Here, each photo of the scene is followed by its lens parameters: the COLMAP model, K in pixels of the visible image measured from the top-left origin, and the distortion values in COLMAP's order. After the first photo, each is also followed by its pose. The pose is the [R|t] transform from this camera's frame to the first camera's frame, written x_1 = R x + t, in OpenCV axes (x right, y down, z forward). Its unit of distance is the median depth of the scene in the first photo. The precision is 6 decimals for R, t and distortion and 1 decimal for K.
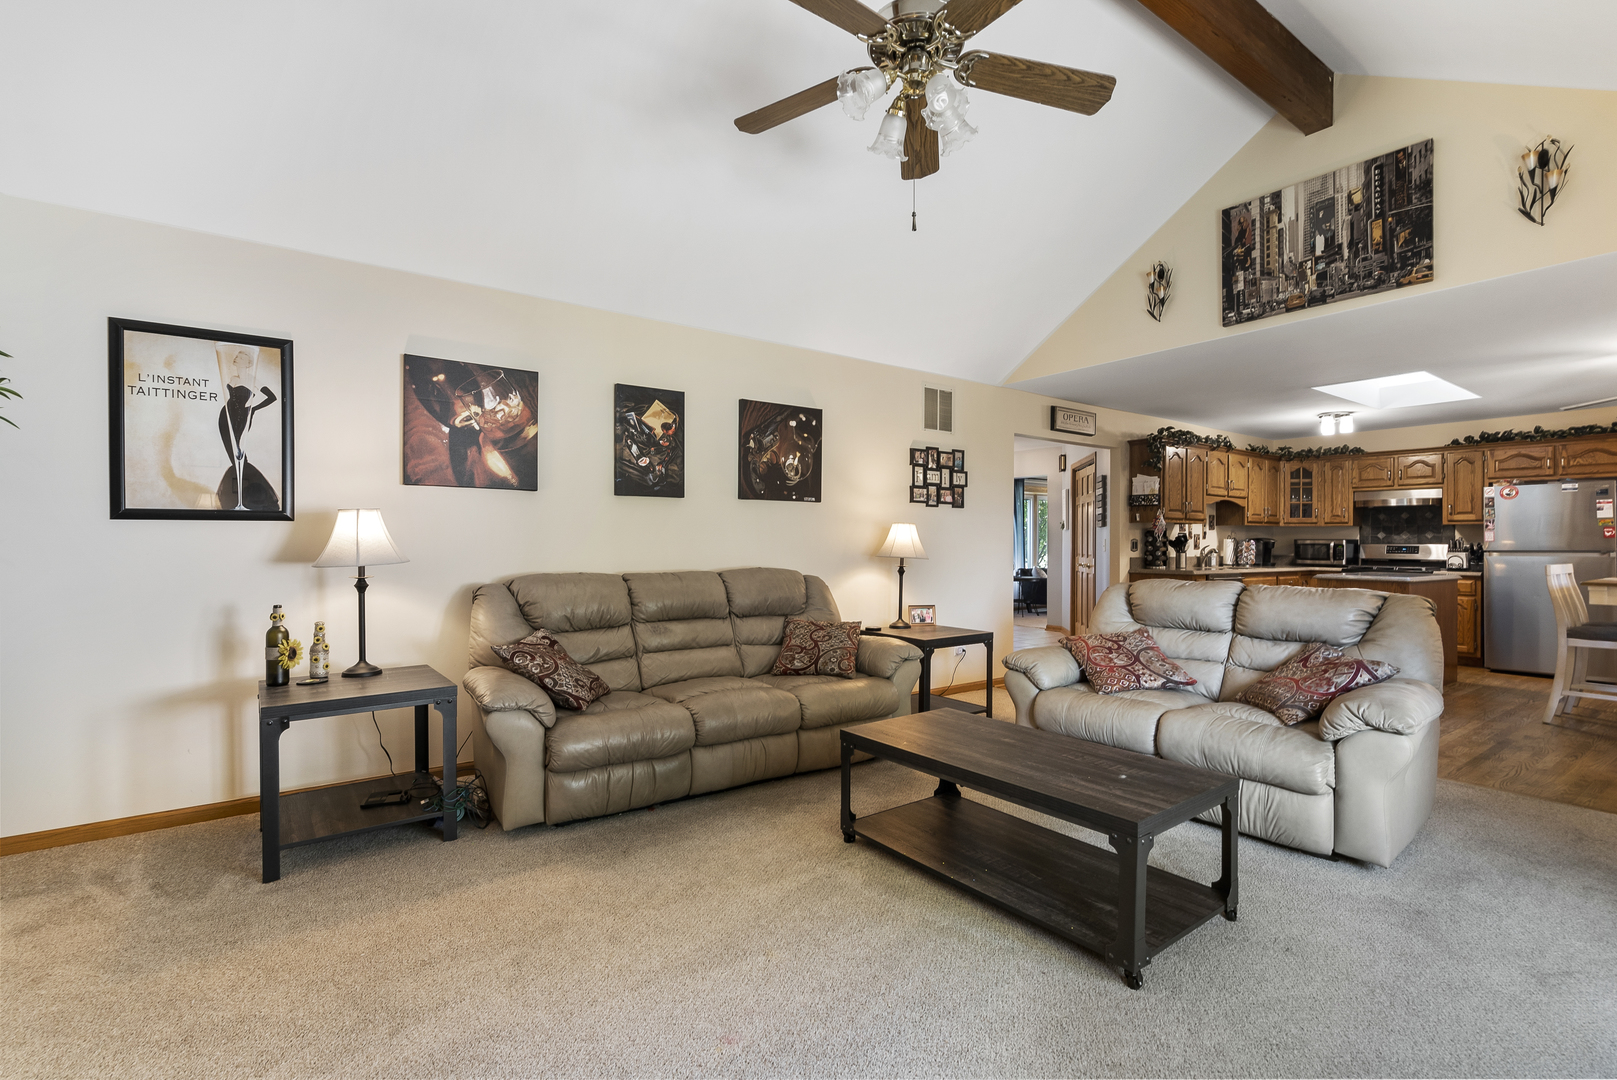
lens RADIAL K [[738.6, 0, 812.8], [0, 738.6, 539.4], [0, 0, 1]] dist [-0.001730, 0.001258]
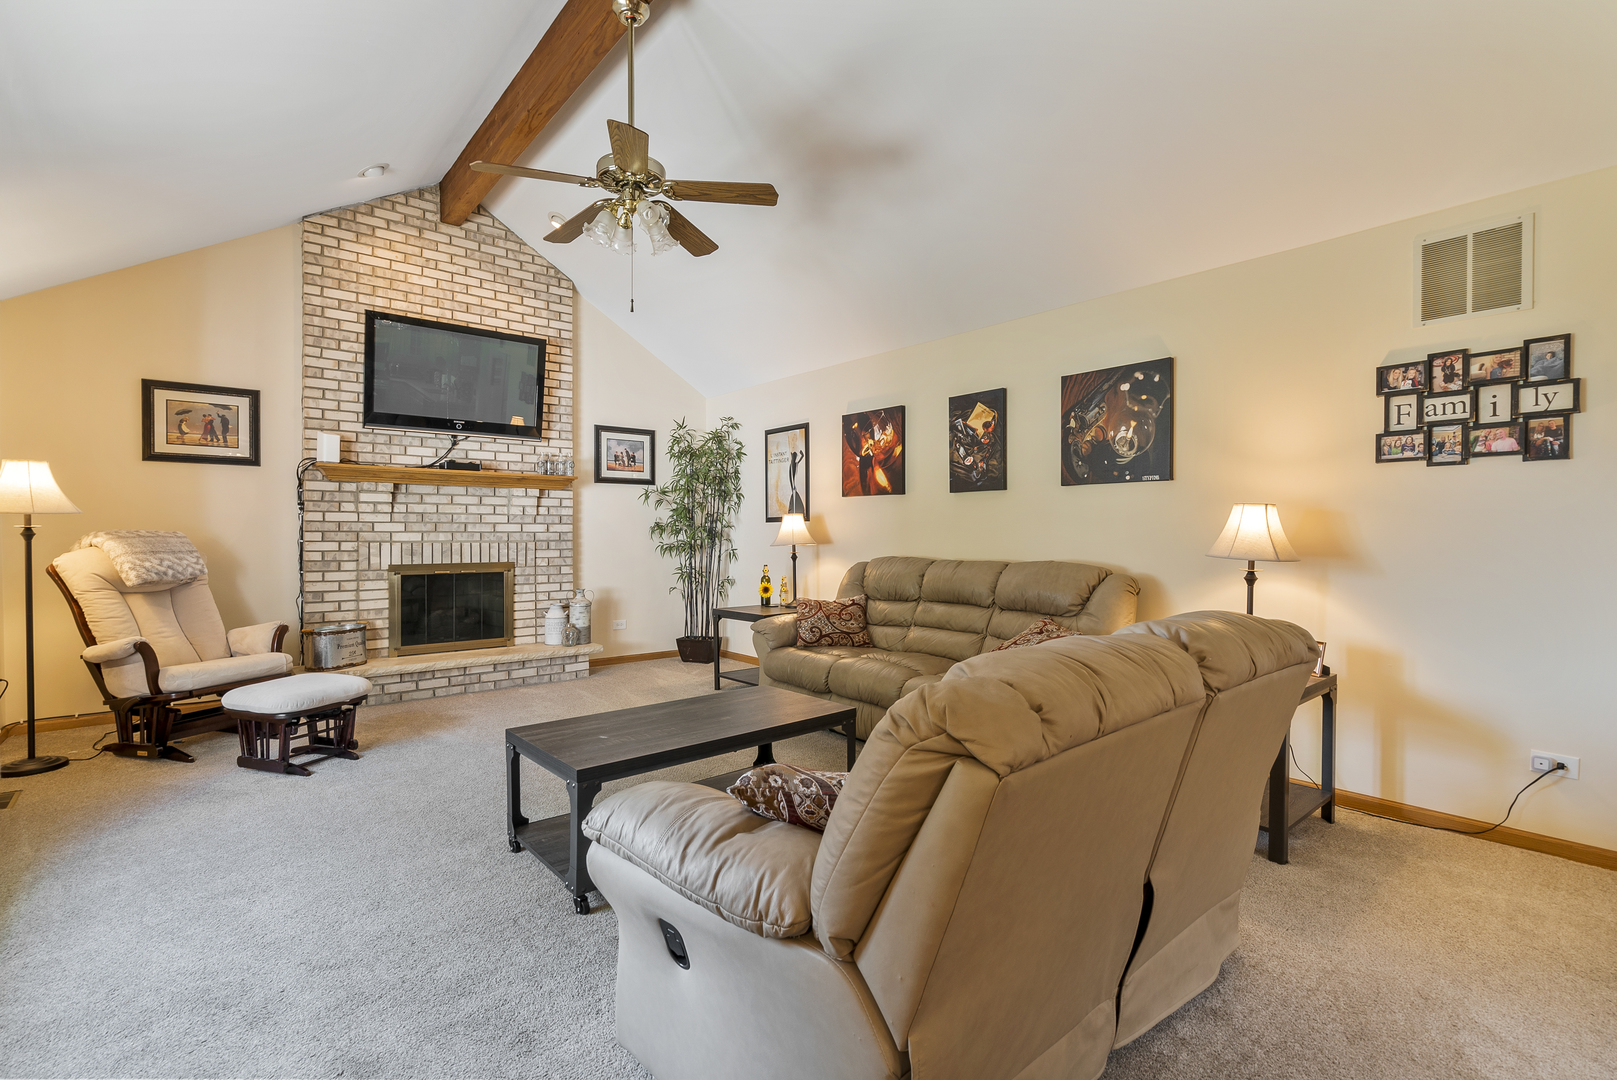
lens RADIAL K [[738.6, 0, 812.8], [0, 738.6, 539.4], [0, 0, 1]] dist [-0.001730, 0.001258]
pose [[0.066332, 0.008592, -0.997761, 0.635542], [0.002562, 0.999958, 0.008782, 0.002420], [0.997794, -0.003138, 0.066307, 0.501501]]
